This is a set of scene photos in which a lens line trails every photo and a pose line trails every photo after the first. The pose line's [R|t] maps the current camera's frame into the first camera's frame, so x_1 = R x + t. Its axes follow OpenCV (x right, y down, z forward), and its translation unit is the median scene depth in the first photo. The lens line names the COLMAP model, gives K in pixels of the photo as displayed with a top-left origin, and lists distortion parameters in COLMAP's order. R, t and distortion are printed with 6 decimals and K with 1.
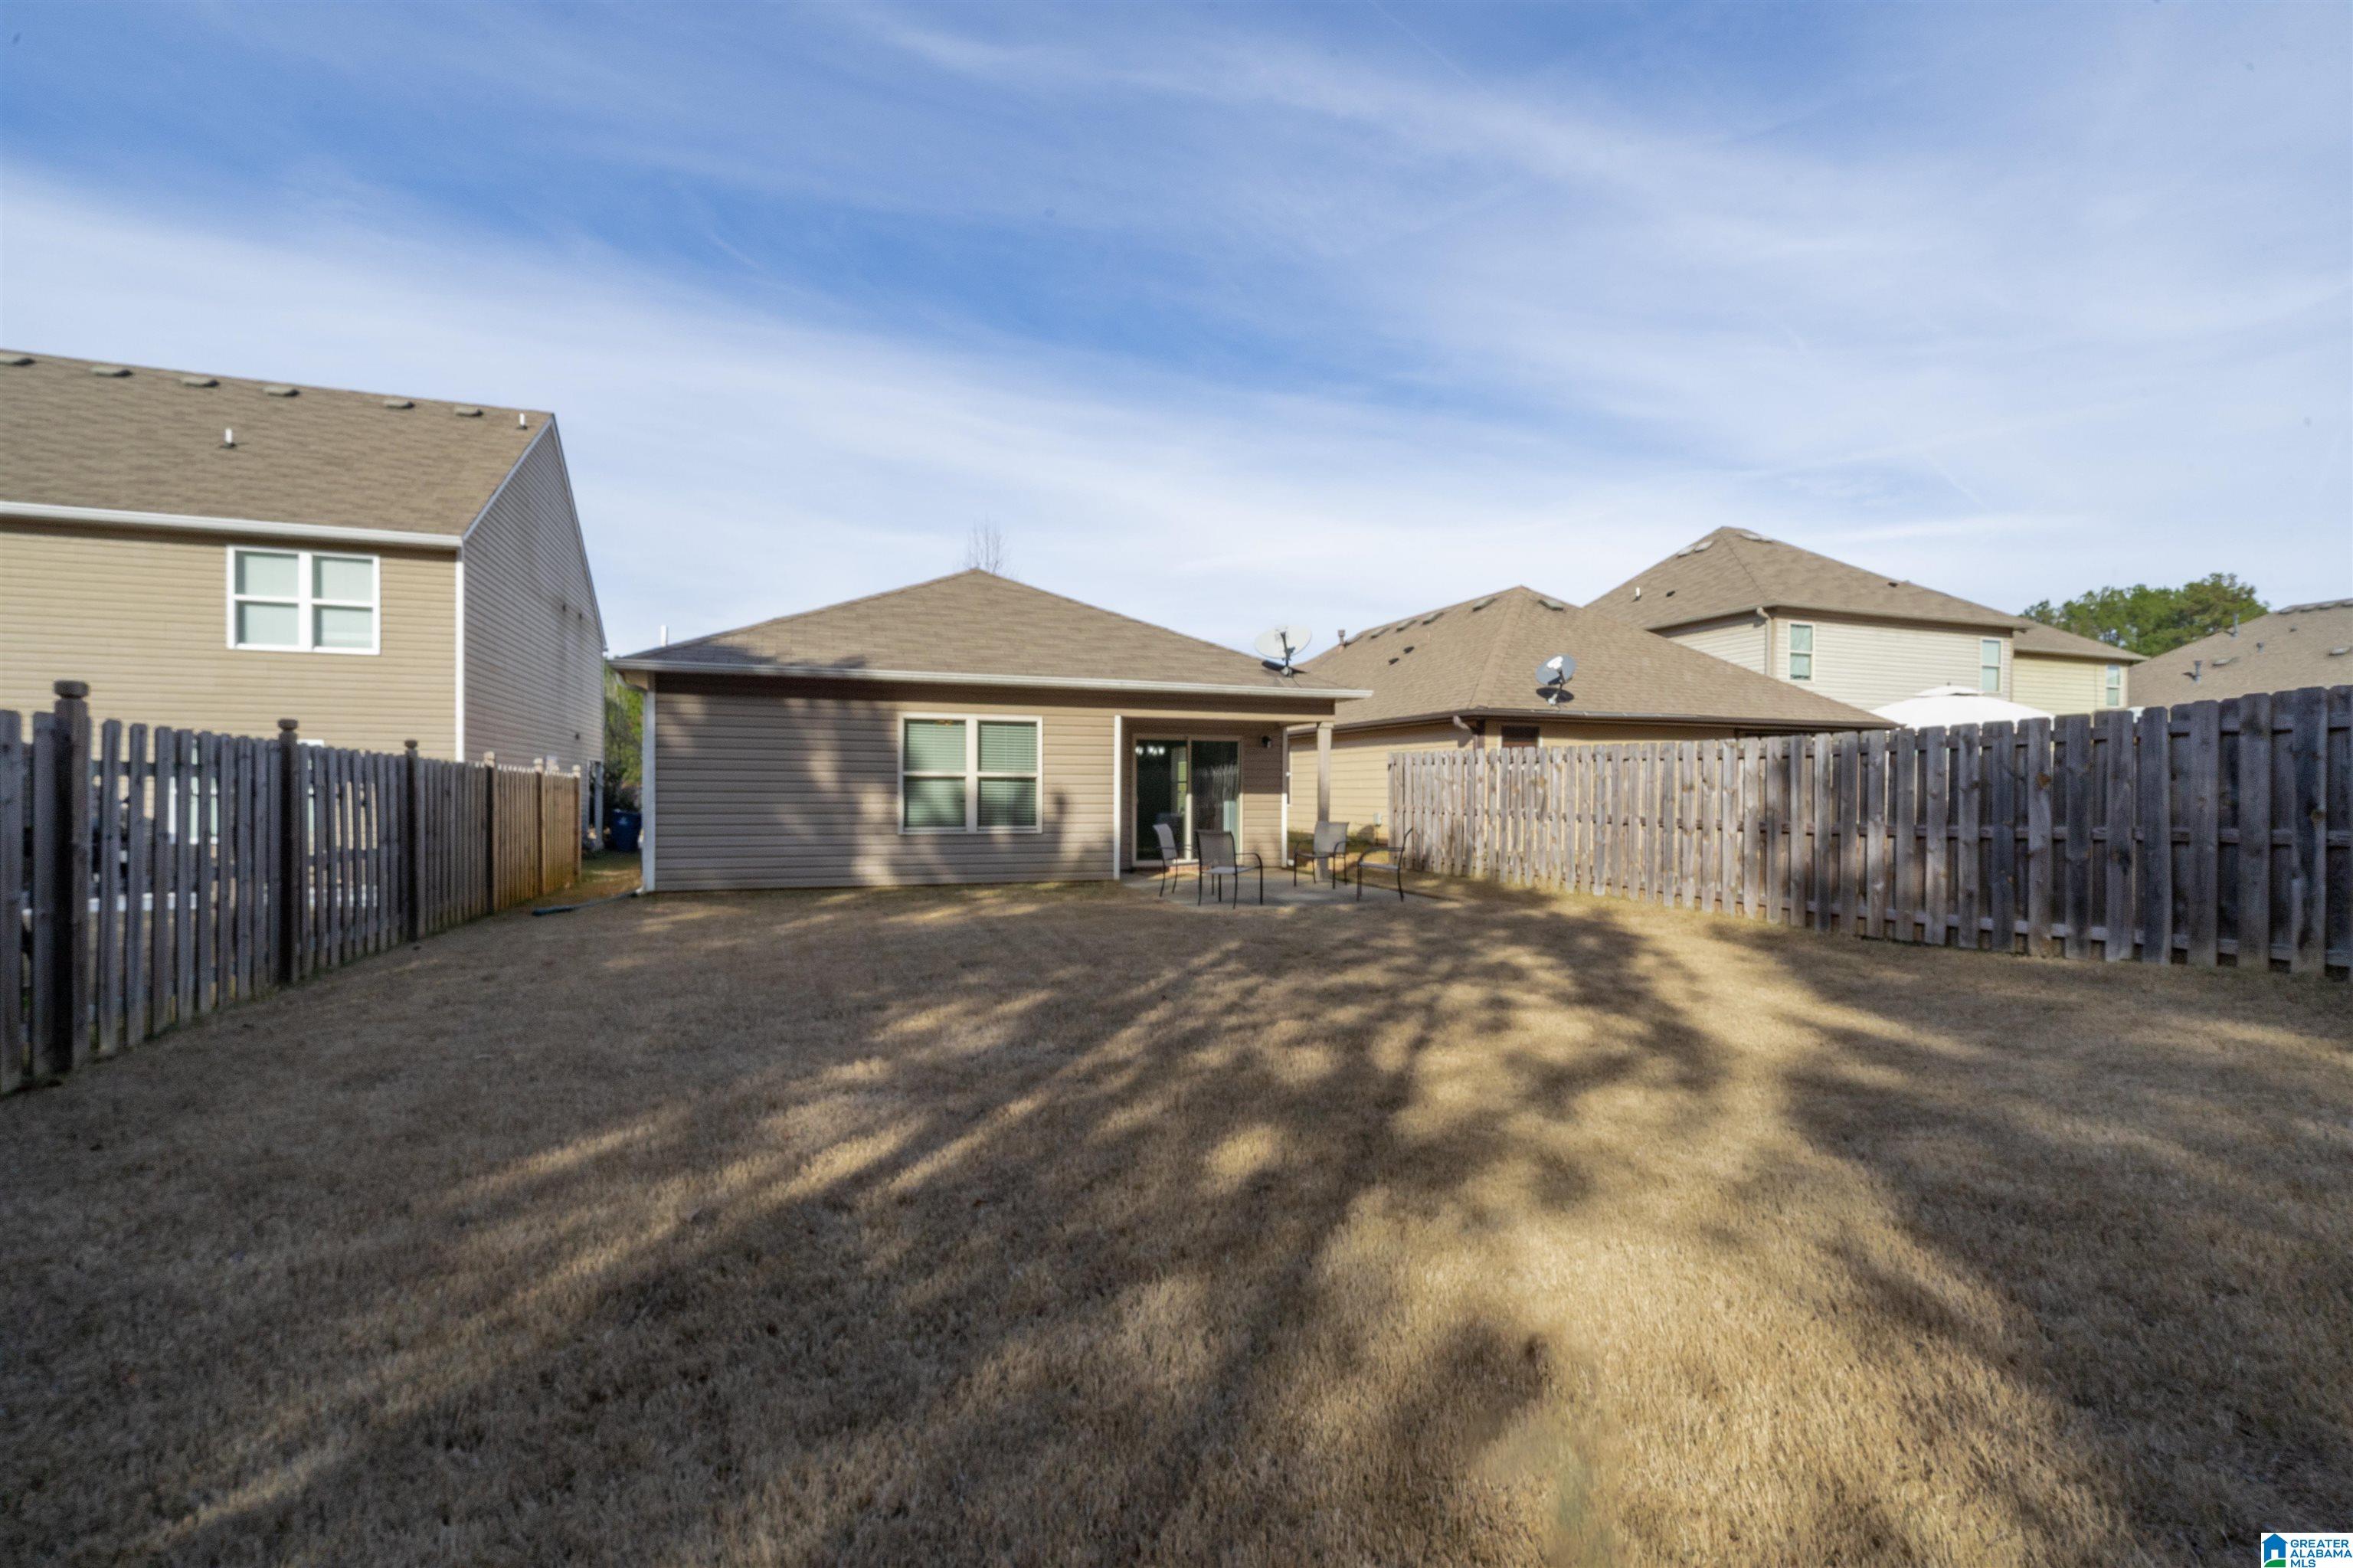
lens RADIAL K [[1074.8, 0, 1185.6], [0, 1074.8, 797.1], [0, 0, 1]] dist [0.020428, -0.000121]
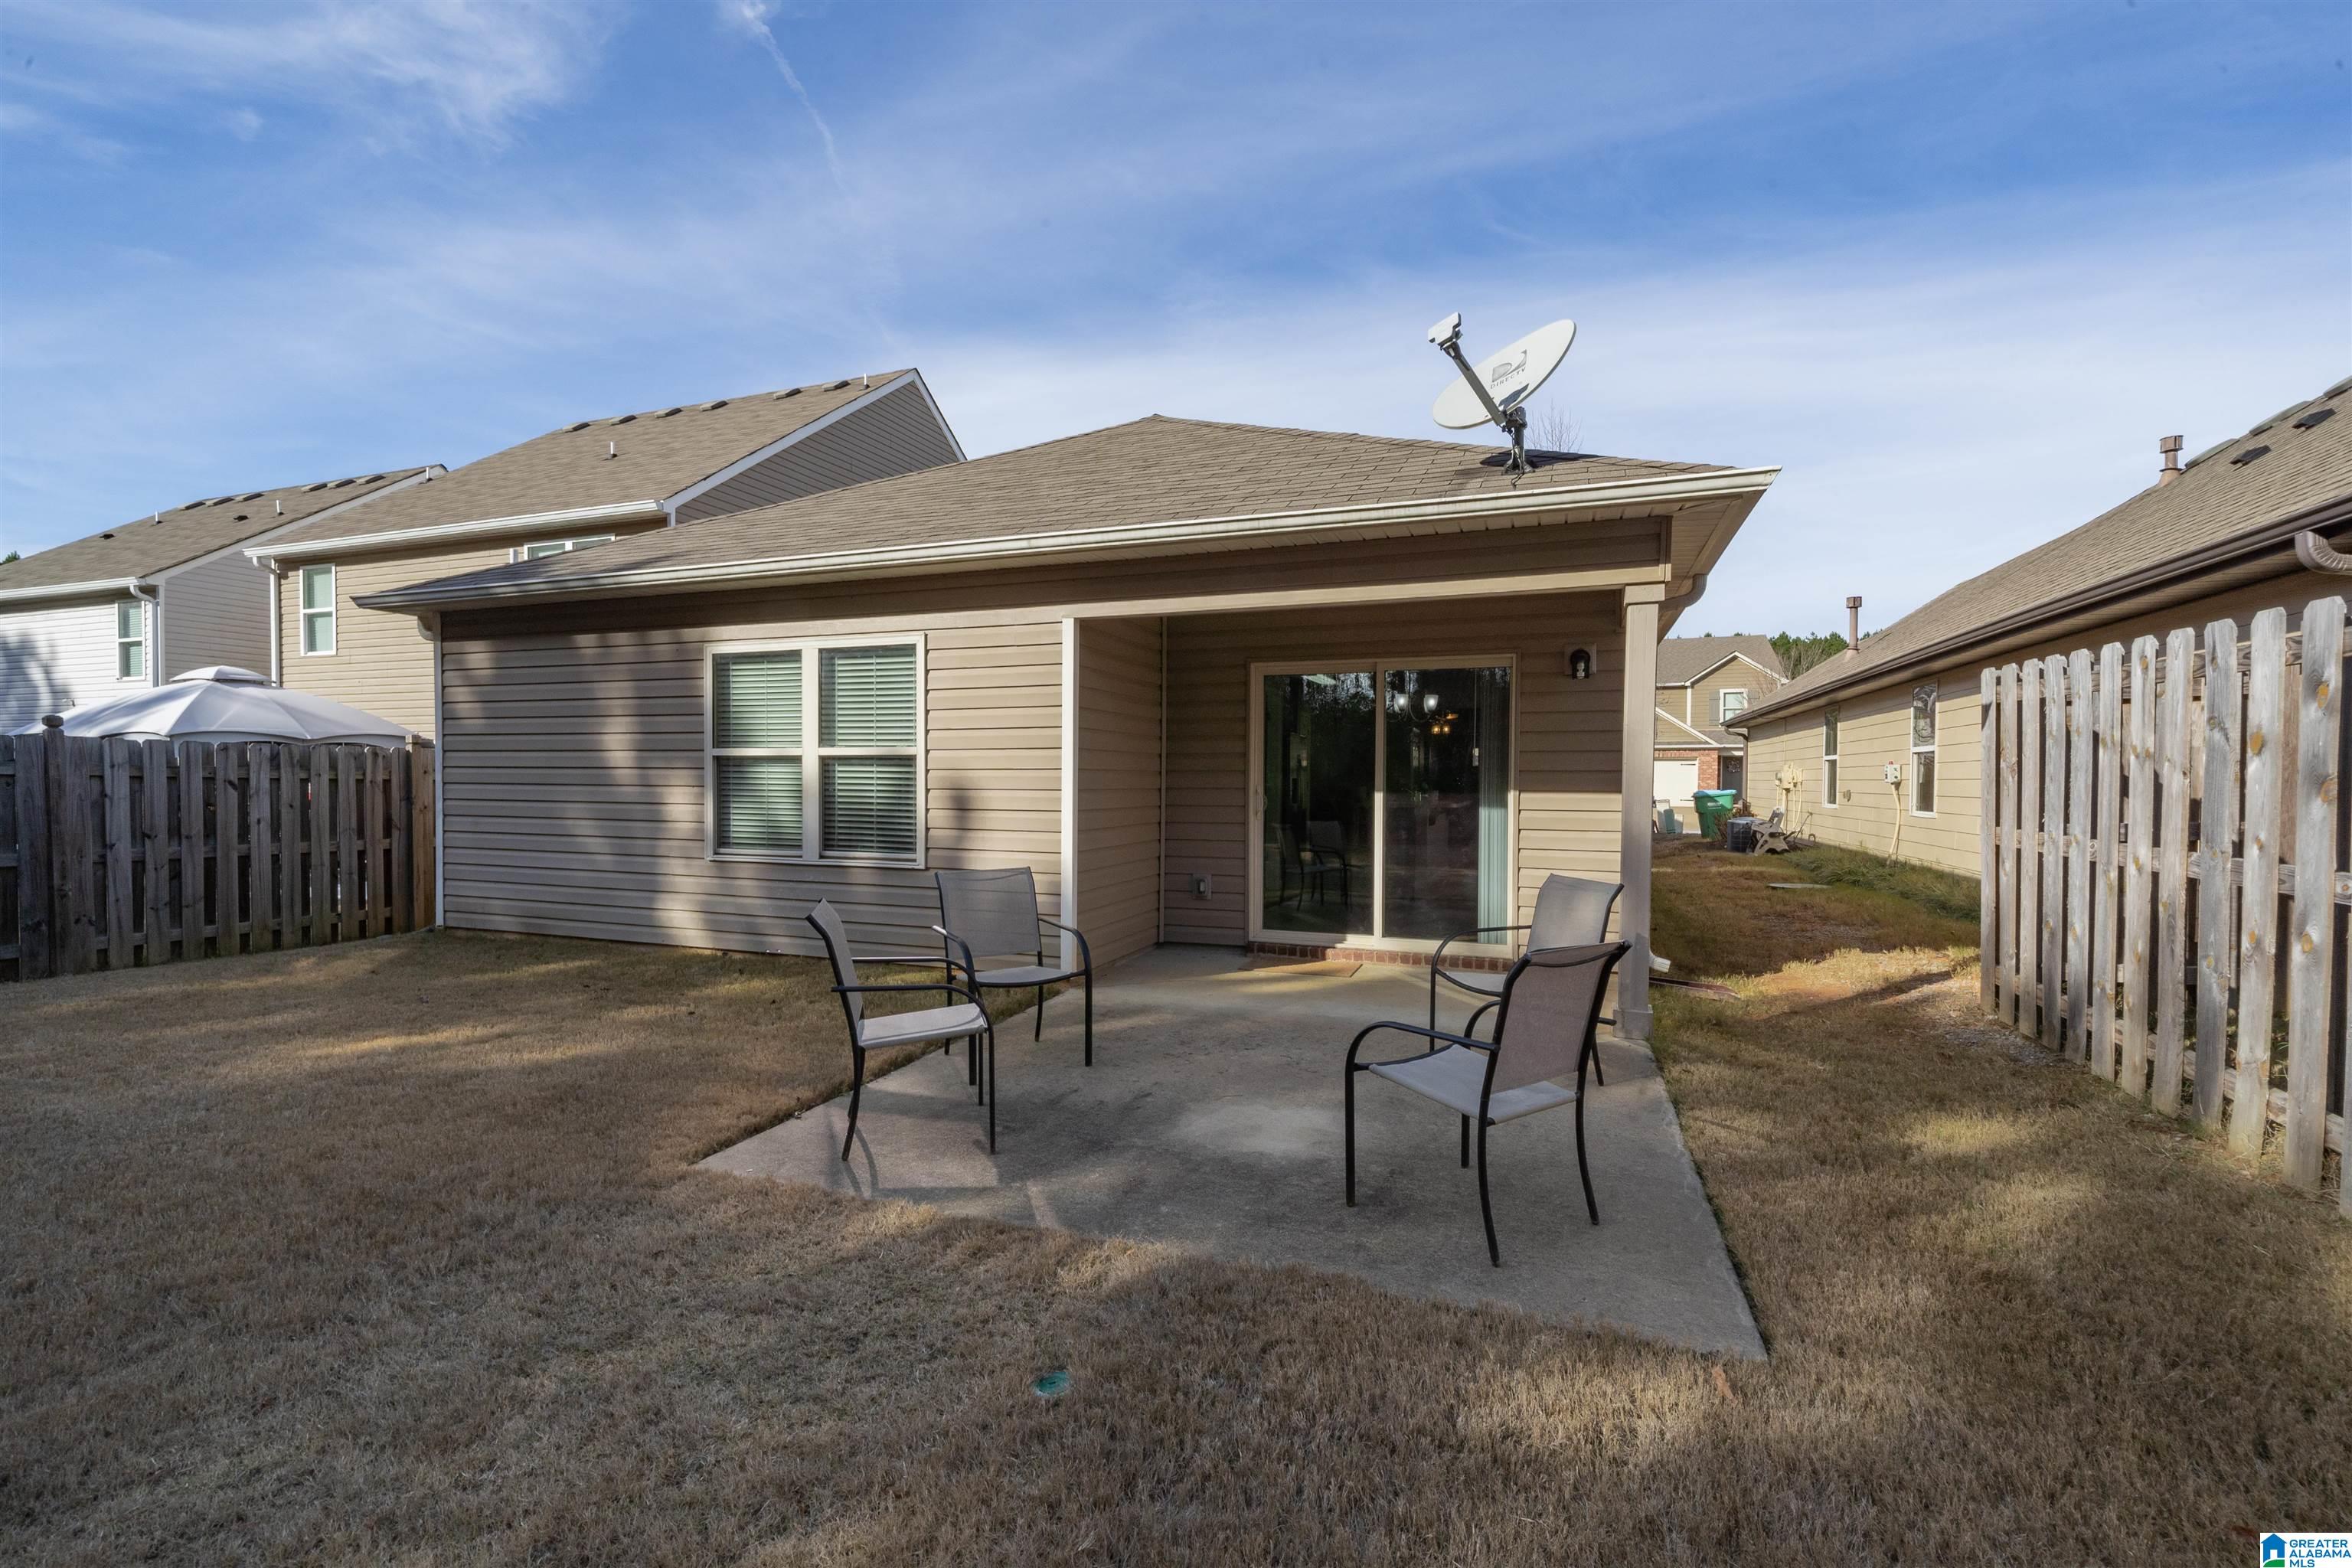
lens RADIAL K [[1074.3, 0, 1185.1], [0, 1074.3, 797.1], [0, 0, 1]] dist [0.020428, -0.000121]
pose [[0.735848, 0.008937, -0.677088, 0.297456], [-0.004954, 0.999957, 0.007815, -0.003926], [0.677129, -0.002396, 0.735861, 0.734278]]
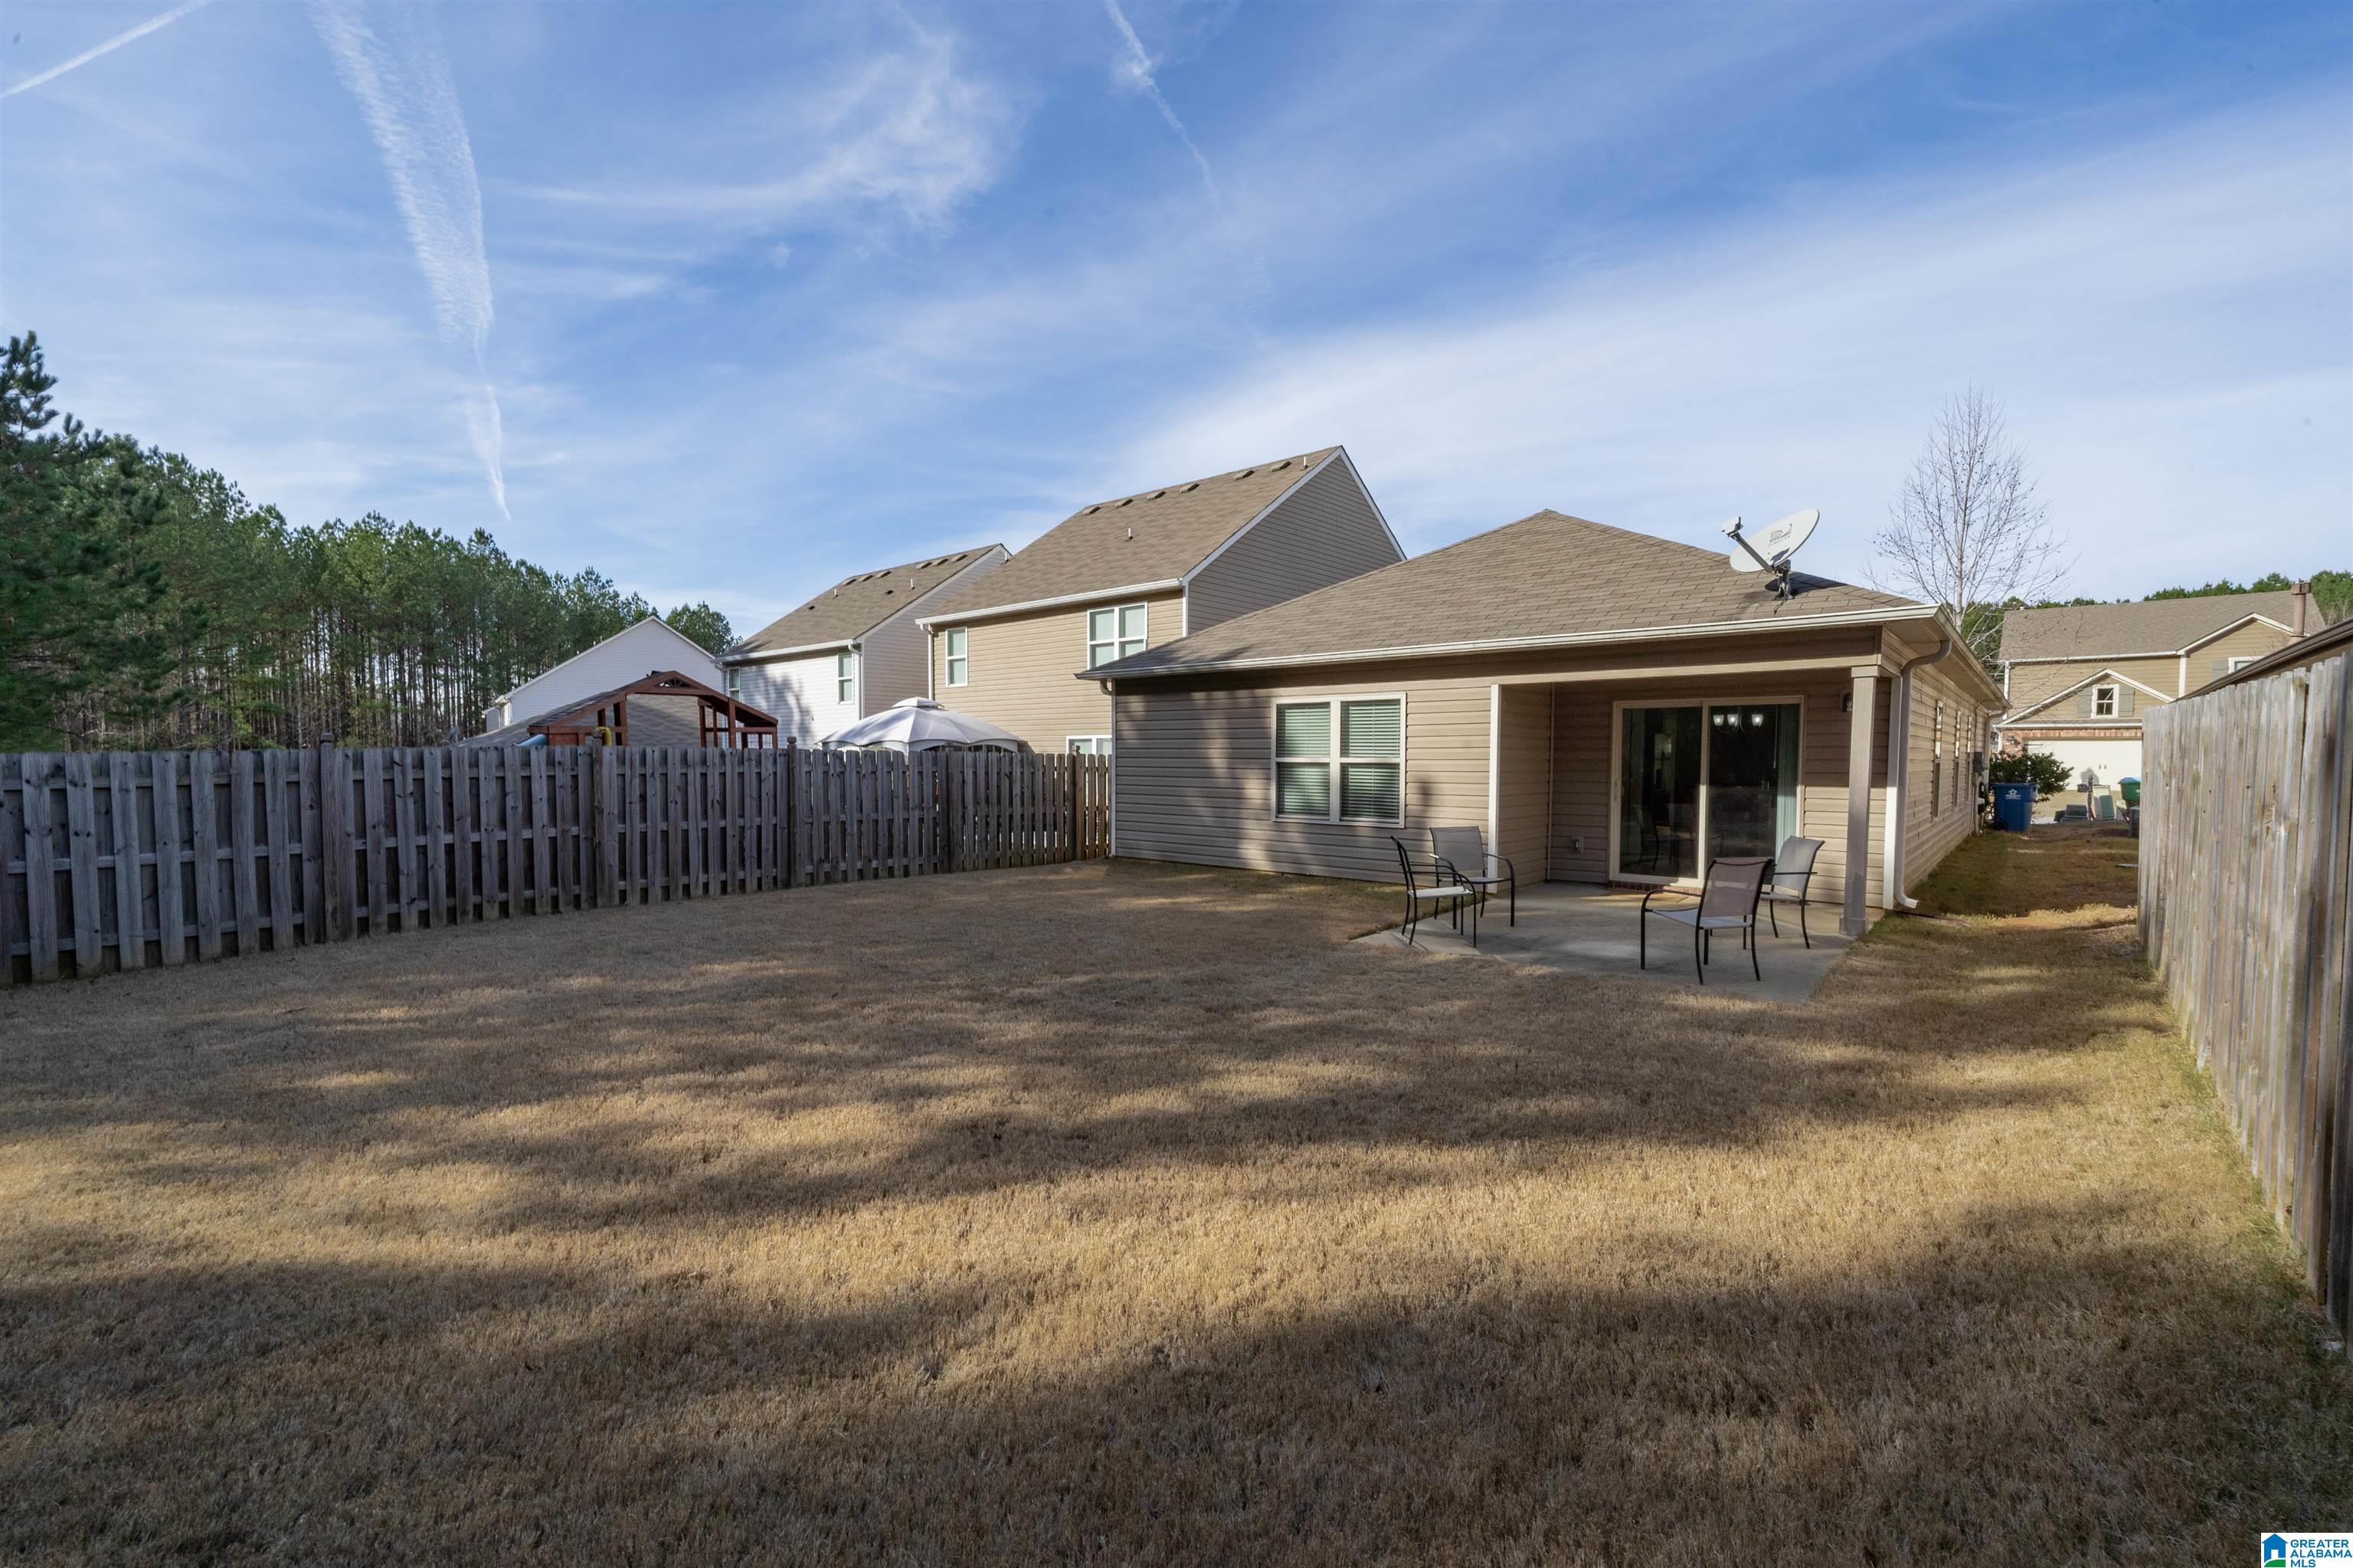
lens RADIAL K [[1055.8, 0, 1123.2], [0, 1055.8, 793.8], [0, 0, 1]] dist [-0.013190, -0.000323]
pose [[0.426189, 0.029711, -0.904146, 0.545966], [-0.001965, 0.999489, 0.031917, -0.020887], [0.904632, -0.011826, 0.426030, 0.448422]]
